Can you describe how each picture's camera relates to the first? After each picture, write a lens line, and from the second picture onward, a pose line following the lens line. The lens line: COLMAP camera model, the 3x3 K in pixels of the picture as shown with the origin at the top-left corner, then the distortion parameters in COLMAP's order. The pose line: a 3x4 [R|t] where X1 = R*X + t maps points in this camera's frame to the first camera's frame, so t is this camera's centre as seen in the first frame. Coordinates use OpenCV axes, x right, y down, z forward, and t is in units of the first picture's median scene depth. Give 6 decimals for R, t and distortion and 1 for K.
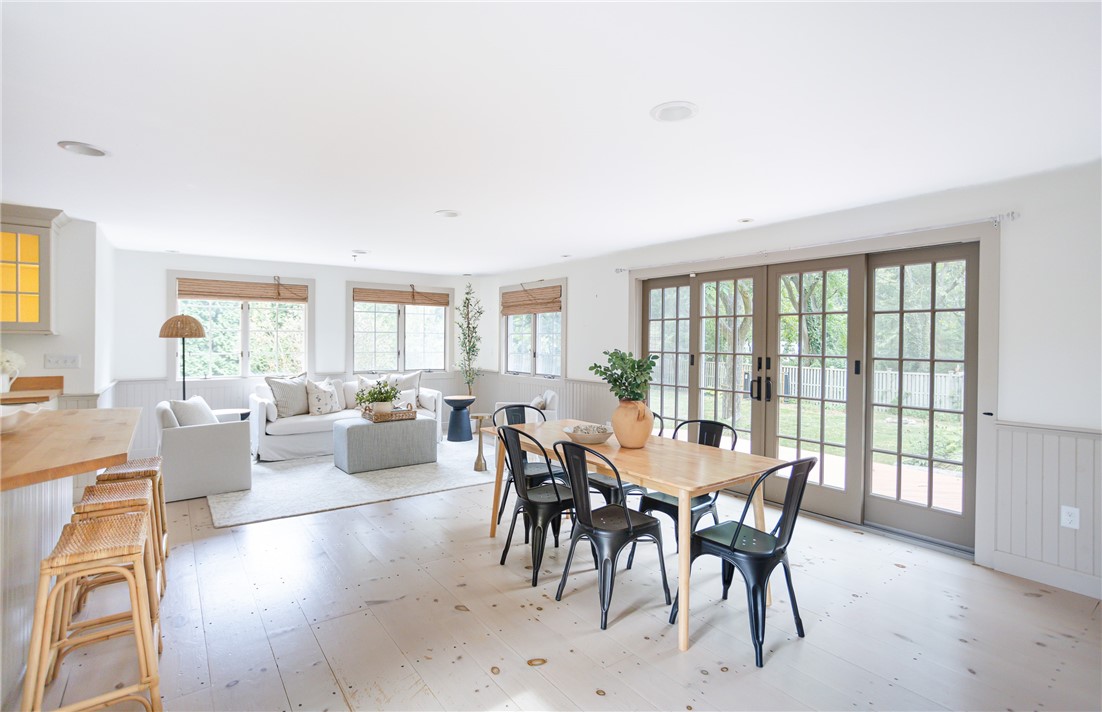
lens RADIAL K [[558.9, 0, 558.7], [0, 558.9, 346.1], [0, 0, 1]] dist [-0.026429, 0.004803]
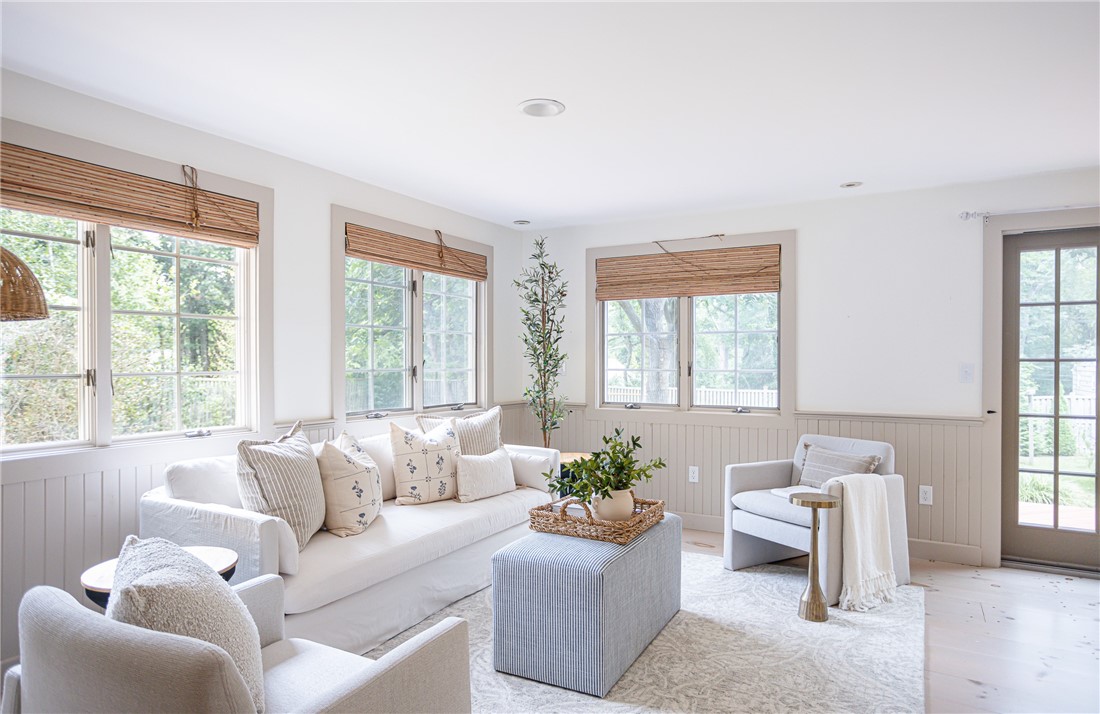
lens RADIAL K [[650.8, 0, 546.2], [0, 650.8, 363.7], [0, 0, 1]] dist [-0.030026, -0.002099]
pose [[0.911765, -0.006204, 0.410665, -0.443475], [0.009102, 0.999946, -0.005100, 0.010297], [-0.410611, 0.008388, 0.911772, 0.483327]]
